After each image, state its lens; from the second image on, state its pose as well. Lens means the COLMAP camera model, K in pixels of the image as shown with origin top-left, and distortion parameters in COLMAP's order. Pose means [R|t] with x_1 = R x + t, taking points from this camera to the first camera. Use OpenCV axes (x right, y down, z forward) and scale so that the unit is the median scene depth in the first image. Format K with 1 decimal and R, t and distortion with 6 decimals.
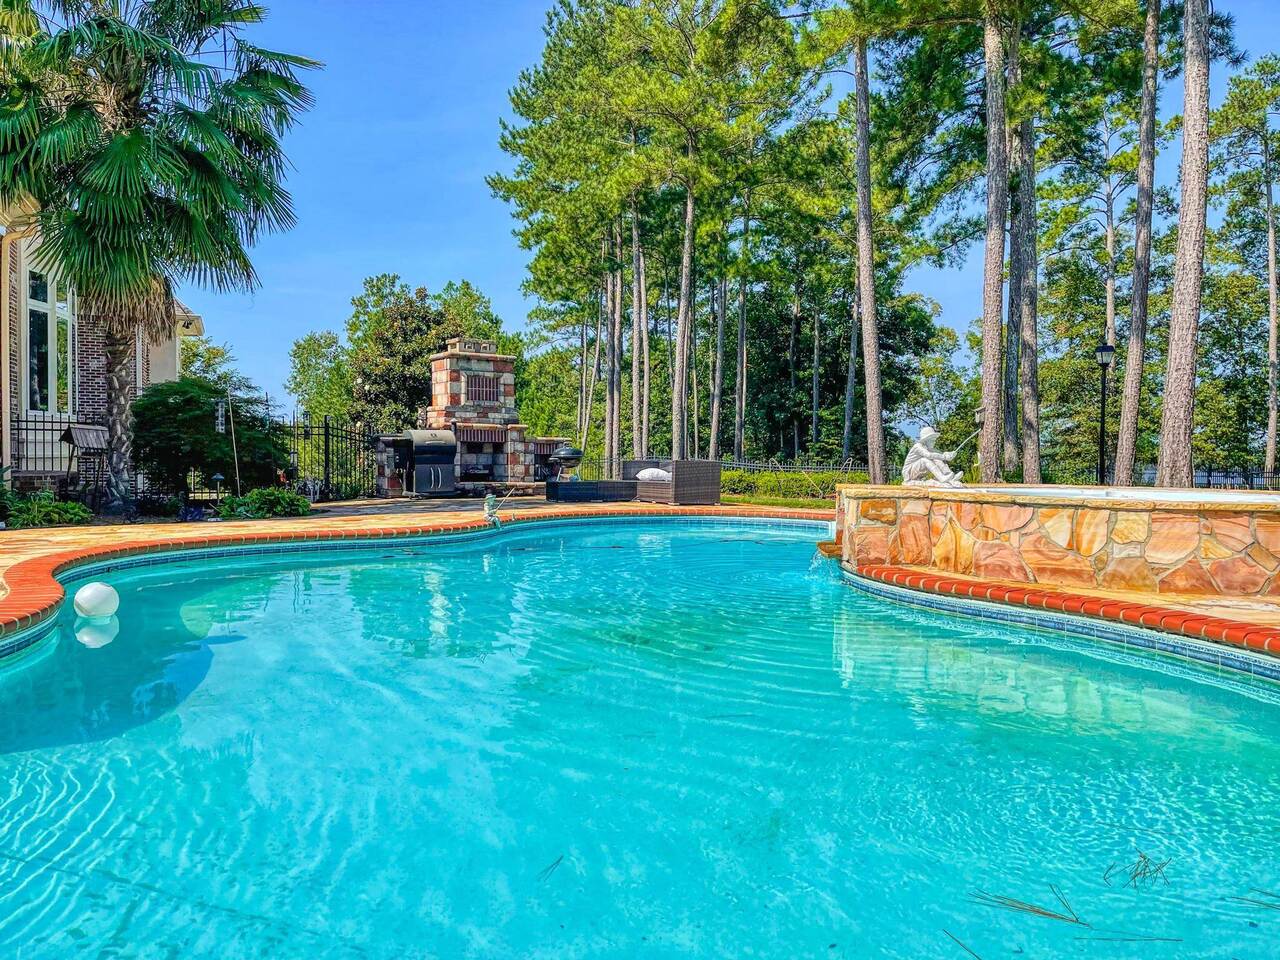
lens RADIAL K [[969.5, 0, 640.0], [0, 969.5, 487.2], [0, 0, 1]] dist [0.063874, -0.076087]
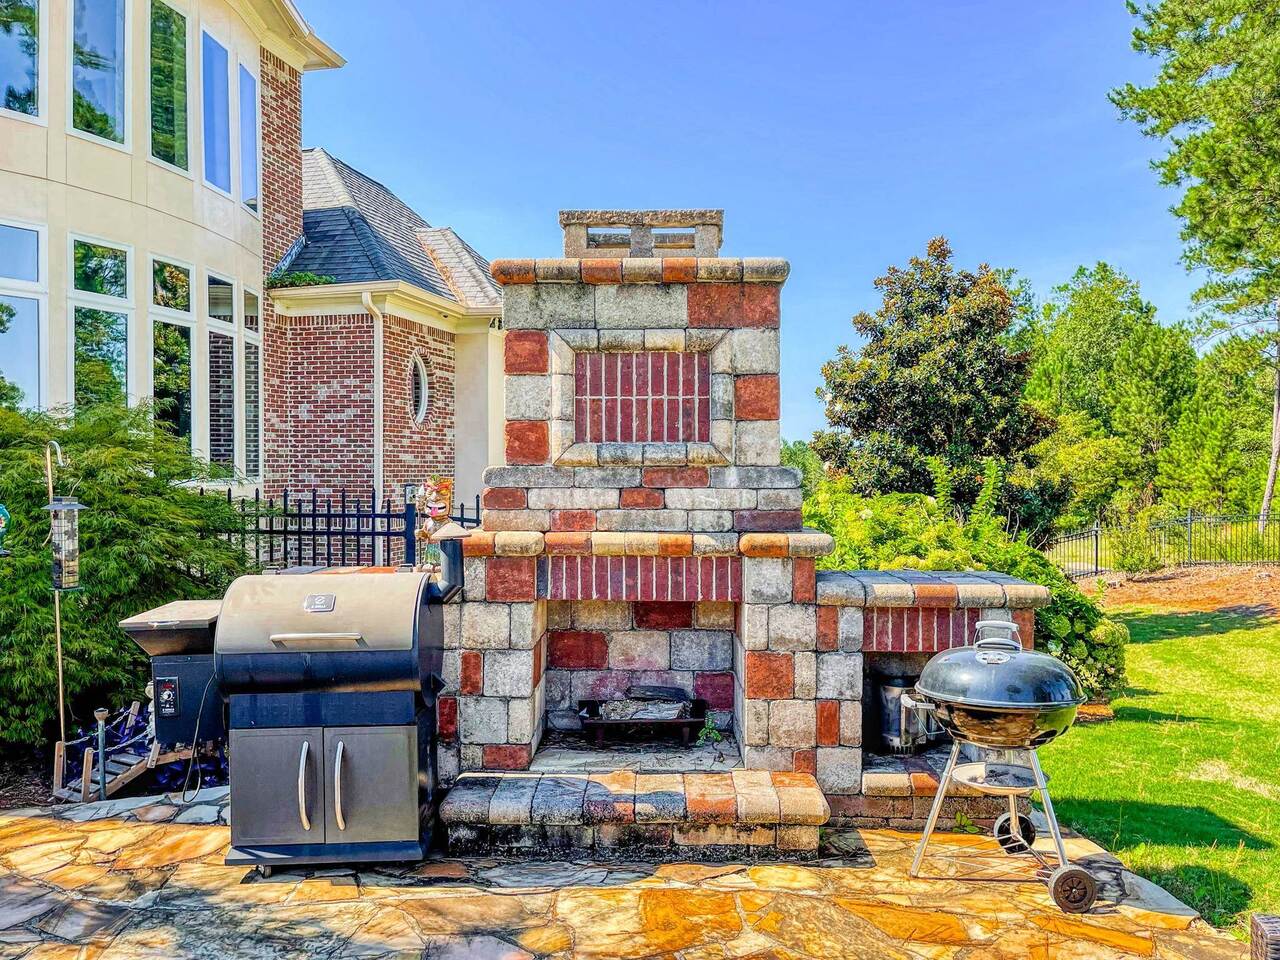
lens RADIAL K [[969.5, 0, 640.0], [0, 969.5, 487.2], [0, 0, 1]] dist [0.063874, -0.076087]
pose [[0.798611, 0.005414, -0.601823, -0.007492], [-0.017913, 0.999730, -0.014777, -0.071939], [0.601581, 0.022581, 0.798493, 0.778567]]
